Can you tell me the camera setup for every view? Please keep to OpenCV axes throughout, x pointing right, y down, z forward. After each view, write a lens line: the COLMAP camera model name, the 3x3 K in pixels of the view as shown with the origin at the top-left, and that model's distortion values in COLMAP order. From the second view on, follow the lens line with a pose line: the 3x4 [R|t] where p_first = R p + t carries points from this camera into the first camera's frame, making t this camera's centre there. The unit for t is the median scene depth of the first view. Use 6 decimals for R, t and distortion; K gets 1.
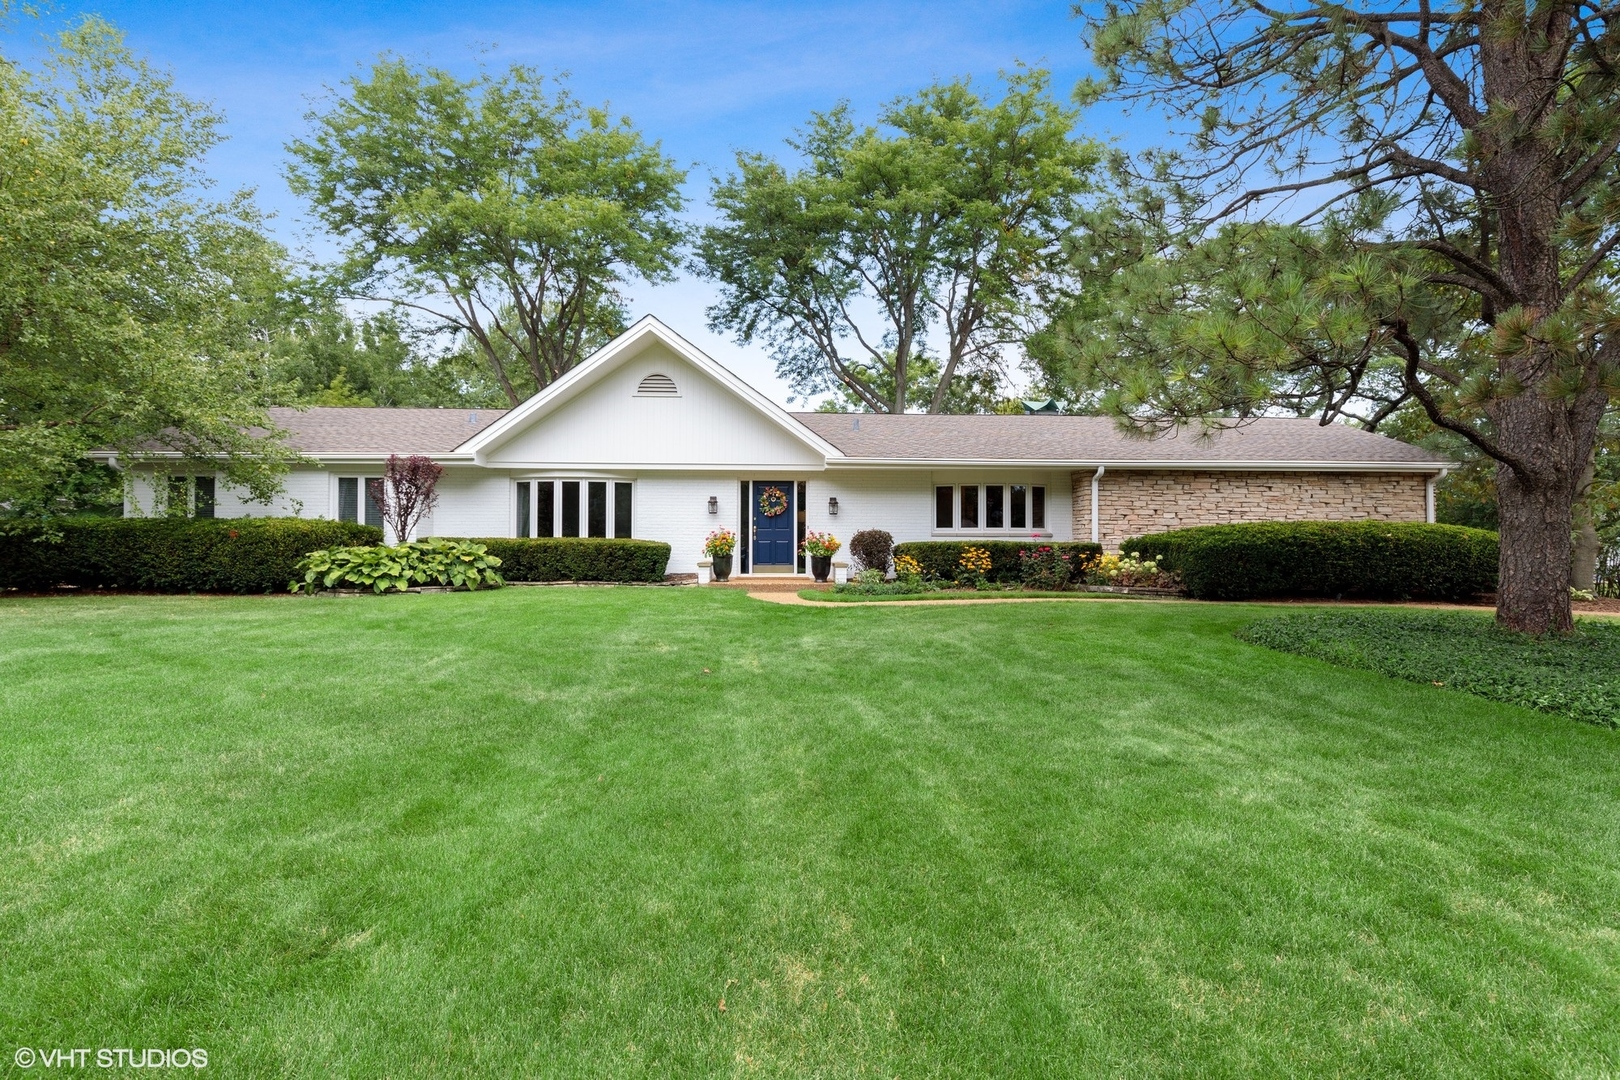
lens RADIAL K [[777.5, 0, 810.0], [0, 777.5, 540.0], [0, 0, 1]] dist [0.001279, 0.000107]
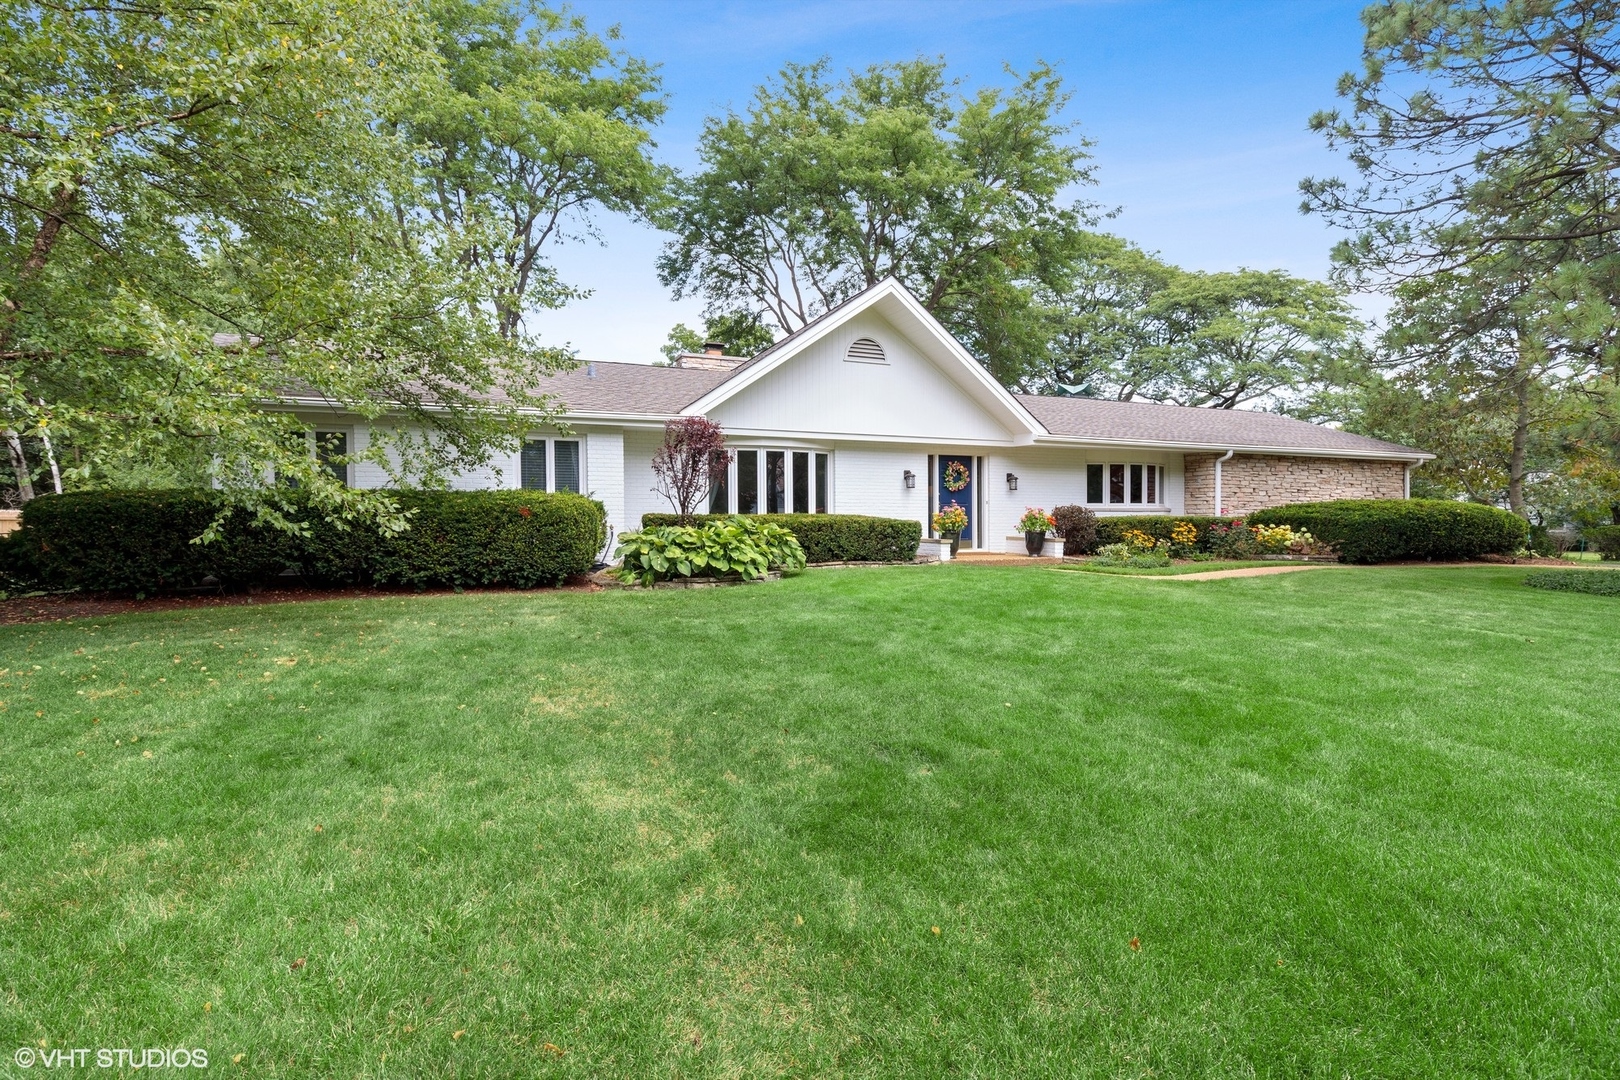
lens RADIAL K [[777.5, 0, 810.0], [0, 777.5, 540.0], [0, 0, 1]] dist [0.001279, 0.000107]
pose [[0.936080, -0.014316, 0.351497, -0.583837], [-0.000100, 0.999161, 0.040962, -0.008997], [-0.351788, -0.038379, 0.935292, 0.136152]]
